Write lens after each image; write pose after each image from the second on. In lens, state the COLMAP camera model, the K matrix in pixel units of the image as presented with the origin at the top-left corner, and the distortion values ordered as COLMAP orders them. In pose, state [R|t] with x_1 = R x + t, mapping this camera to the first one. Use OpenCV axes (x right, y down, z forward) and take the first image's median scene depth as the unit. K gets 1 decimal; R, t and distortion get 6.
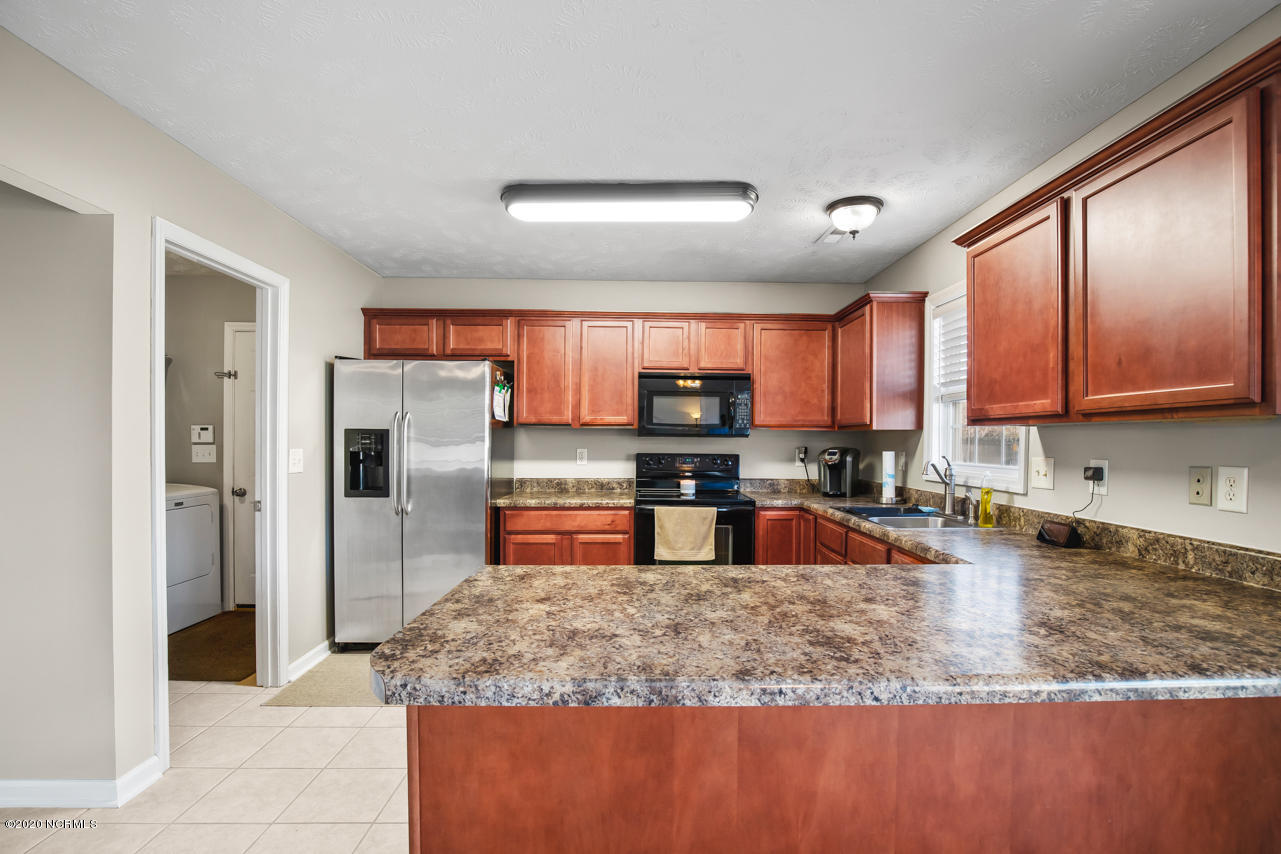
lens RADIAL K [[591.9, 0, 651.1], [0, 591.9, 437.7], [0, 0, 1]] dist [-0.029587, 0.000472]
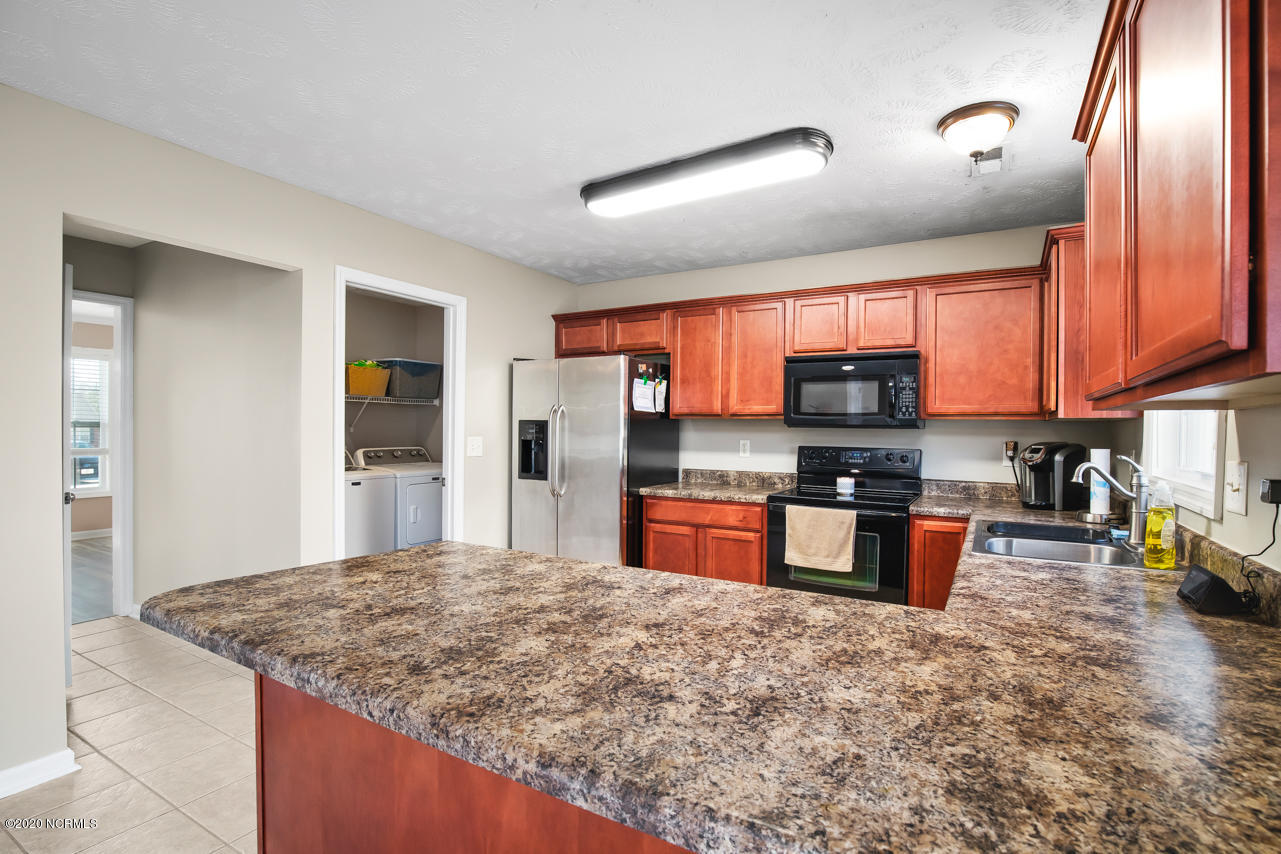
lens RADIAL K [[601.2, 0, 656.1], [0, 601.2, 429.5], [0, 0, 1]] dist [-0.029226, -0.000003]
pose [[0.852751, 0.003467, -0.522306, 0.292706], [-0.004321, 0.999991, -0.000418, 0.002341], [0.522300, 0.002613, 0.852758, 0.108274]]
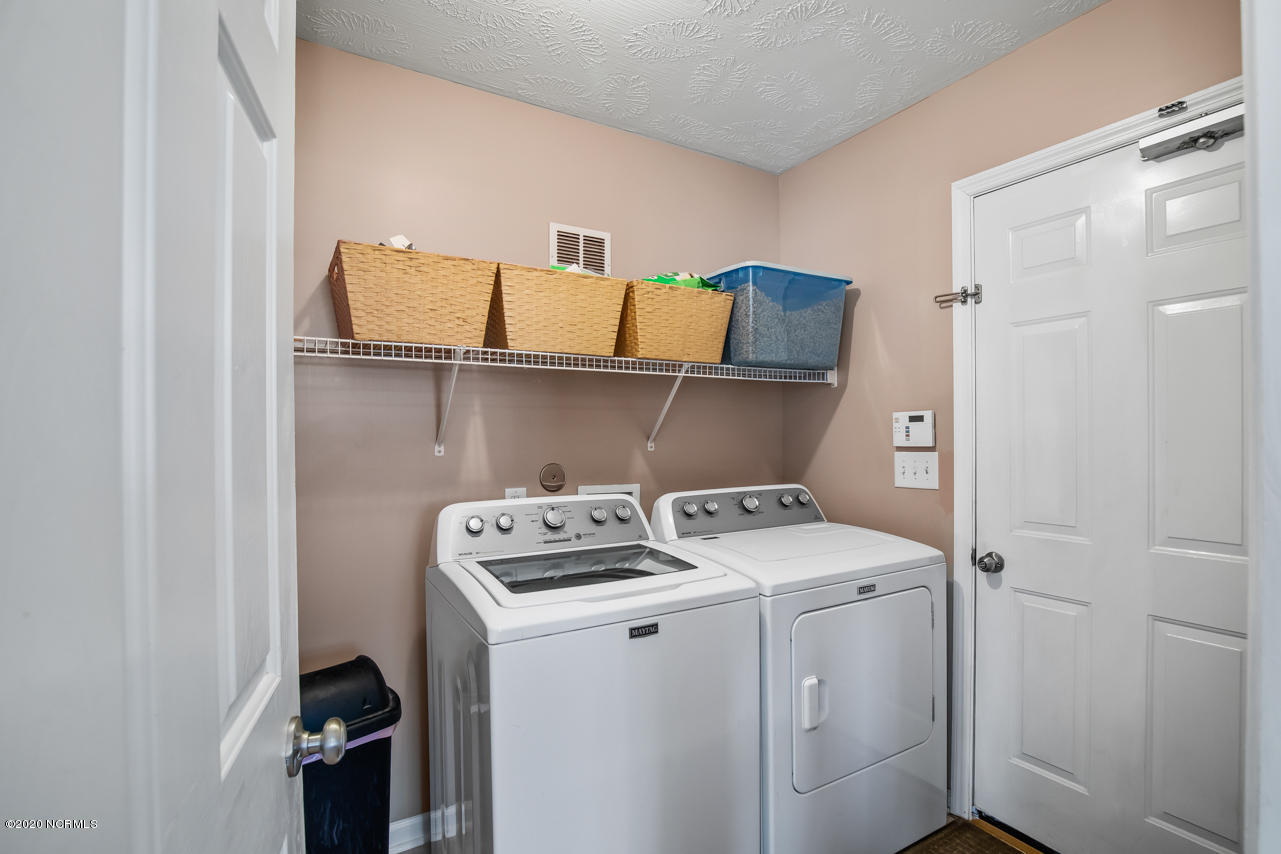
lens RADIAL K [[601.2, 0, 656.1], [0, 601.2, 429.5], [0, 0, 1]] dist [-0.029226, -0.000003]
pose [[0.484628, -0.005631, -0.874702, -0.469715], [0.008420, 0.999963, -0.001772, -0.007552], [0.874680, -0.006506, 0.484657, 0.610901]]
